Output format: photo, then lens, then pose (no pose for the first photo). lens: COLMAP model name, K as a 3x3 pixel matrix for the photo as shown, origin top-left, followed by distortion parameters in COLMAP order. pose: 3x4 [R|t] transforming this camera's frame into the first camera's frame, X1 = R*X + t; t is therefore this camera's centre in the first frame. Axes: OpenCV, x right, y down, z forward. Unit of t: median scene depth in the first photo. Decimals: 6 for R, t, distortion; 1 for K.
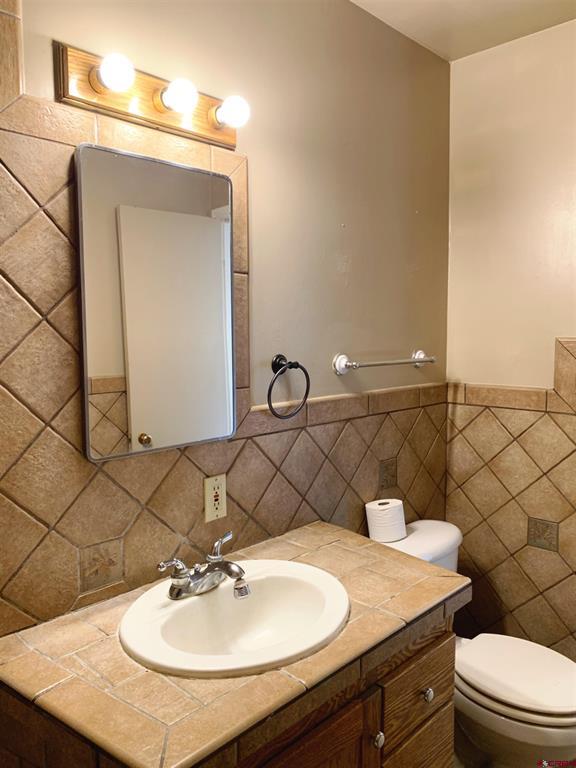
lens RADIAL K [[589.0, 0, 287.4], [0, 589.0, 381.6], [0, 0, 1]] dist [0.051444, -0.067670]
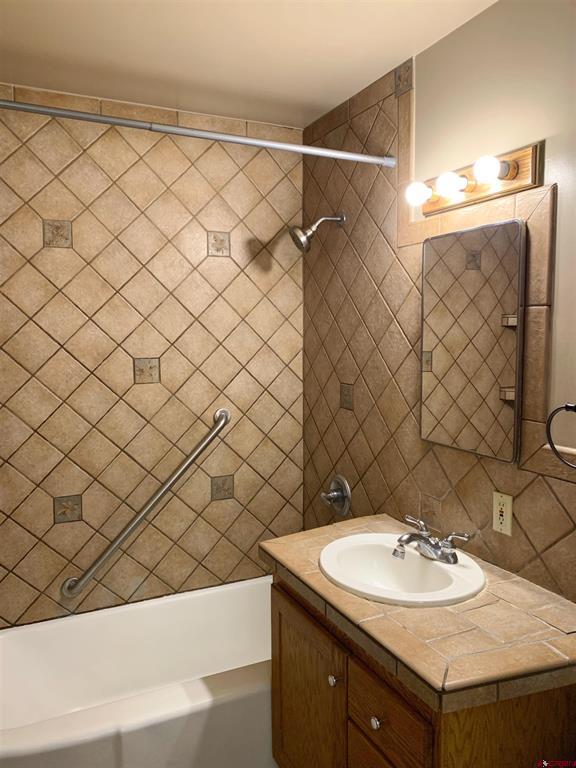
lens RADIAL K [[589.0, 0, 290.0], [0, 589.0, 384.0], [0, 0, 1]] dist [0.051444, -0.067670]
pose [[-0.339320, 0.086094, -0.936723, 1.019740], [-0.082726, 0.989213, 0.120885, -0.141172], [0.937027, 0.118510, -0.328537, 0.960362]]
